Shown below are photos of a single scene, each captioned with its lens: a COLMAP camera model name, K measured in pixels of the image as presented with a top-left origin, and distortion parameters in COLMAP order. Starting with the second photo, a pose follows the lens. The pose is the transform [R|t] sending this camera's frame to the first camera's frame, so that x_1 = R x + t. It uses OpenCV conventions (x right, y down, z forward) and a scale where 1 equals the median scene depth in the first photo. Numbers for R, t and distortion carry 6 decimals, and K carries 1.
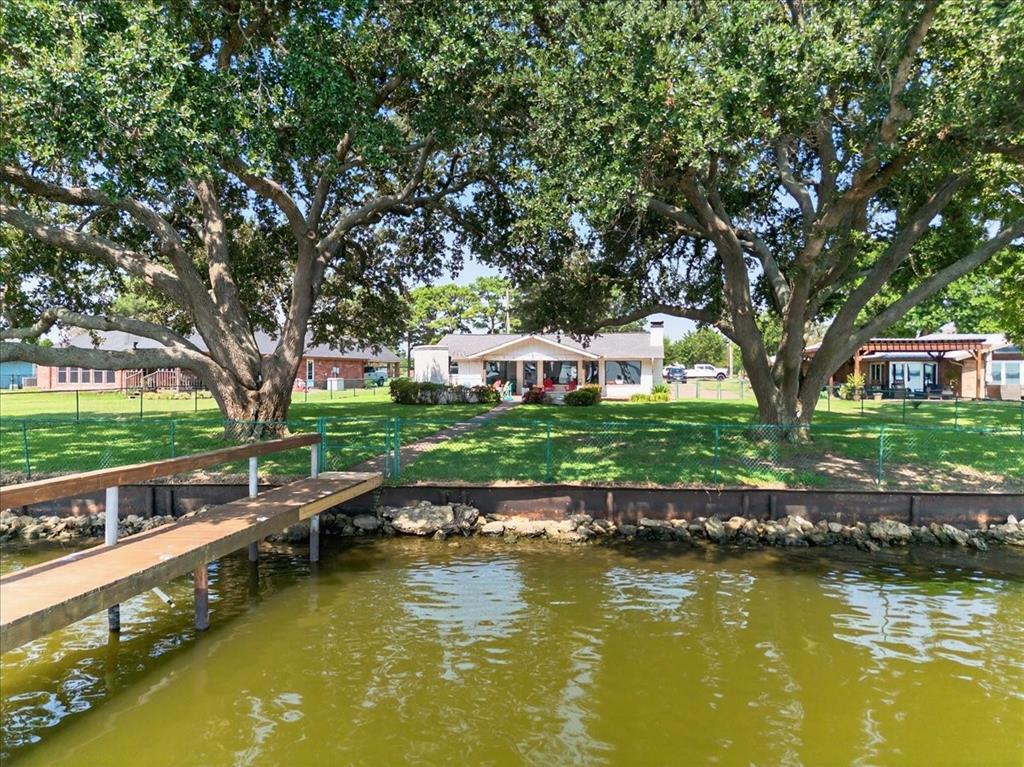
lens RADIAL K [[676.5, 0, 512.0], [0, 676.5, 383.5], [0, 0, 1]] dist [0.019104, -0.000615]
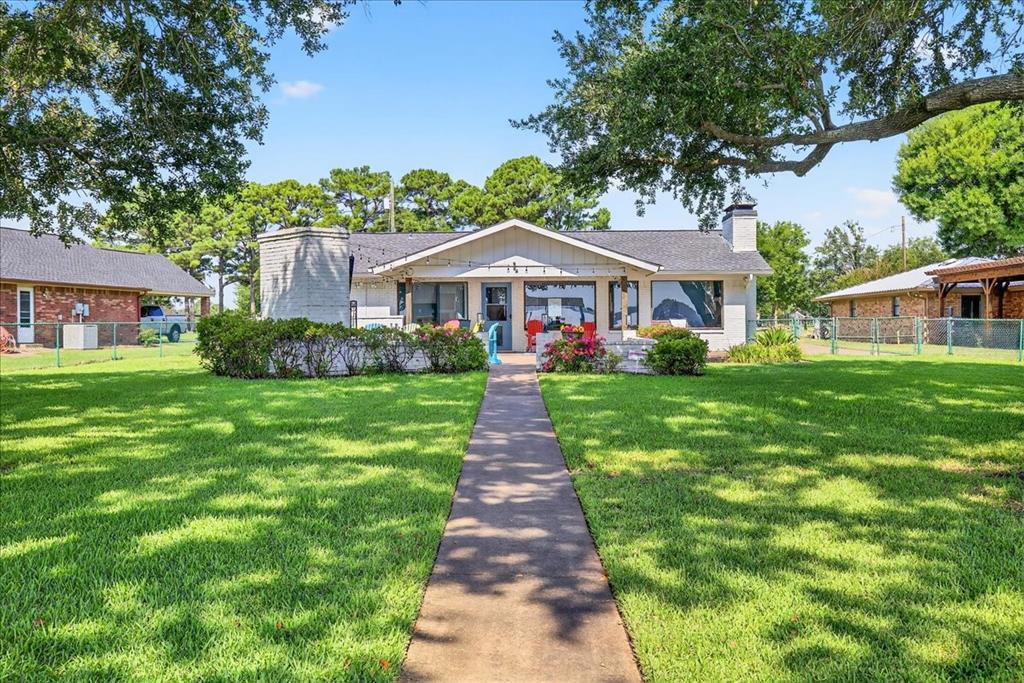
lens RADIAL K [[963.6, 0, 512.0], [0, 963.6, 341.5], [0, 0, 1]] dist [0.001573, -0.003576]
pose [[0.989395, -0.009347, 0.144949, -0.055045], [0.009149, 0.999956, 0.002031, 0.007003], [-0.144962, -0.000683, 0.989437, 0.284982]]
